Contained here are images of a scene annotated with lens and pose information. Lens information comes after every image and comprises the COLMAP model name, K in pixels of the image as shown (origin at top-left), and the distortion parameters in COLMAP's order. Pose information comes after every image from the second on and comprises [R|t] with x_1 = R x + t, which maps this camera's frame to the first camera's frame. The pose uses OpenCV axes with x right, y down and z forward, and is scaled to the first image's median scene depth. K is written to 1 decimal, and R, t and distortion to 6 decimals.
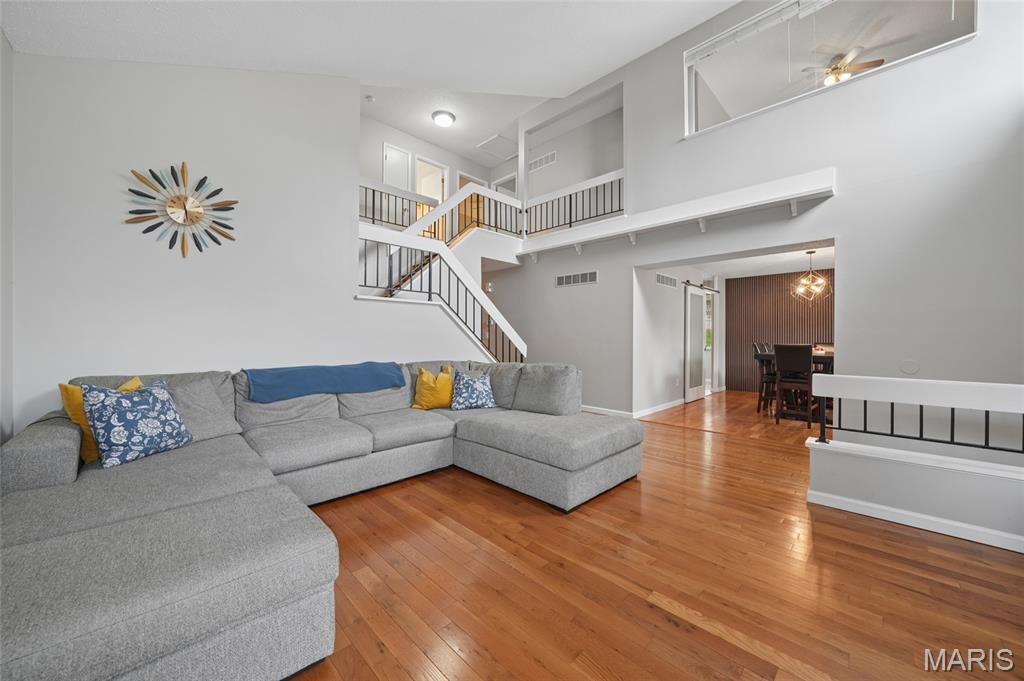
lens RADIAL K [[374.1, 0, 512.0], [0, 374.1, 340.5], [0, 0, 1]] dist [-0.017595, -0.000034]
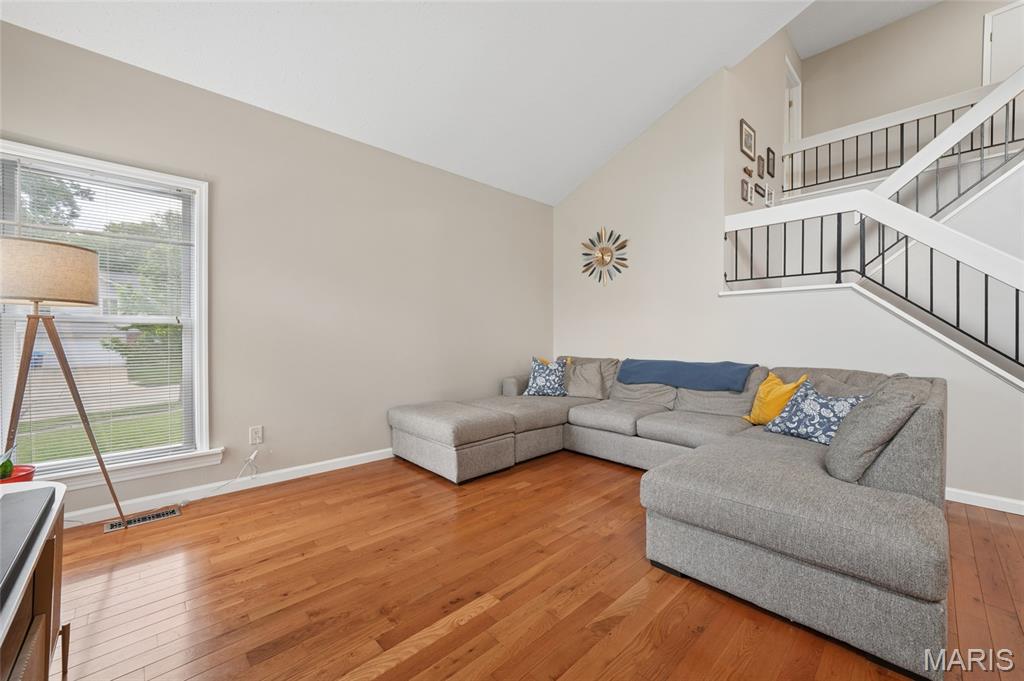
lens RADIAL K [[404.3, 0, 515.6], [0, 404.3, 336.7], [0, 0, 1]] dist [-0.004071, -0.000032]
pose [[-0.012806, -0.000884, -0.999918, 0.905031], [-0.006990, 0.999975, -0.000794, -0.001168], [0.999894, 0.006980, -0.012812, 0.667876]]
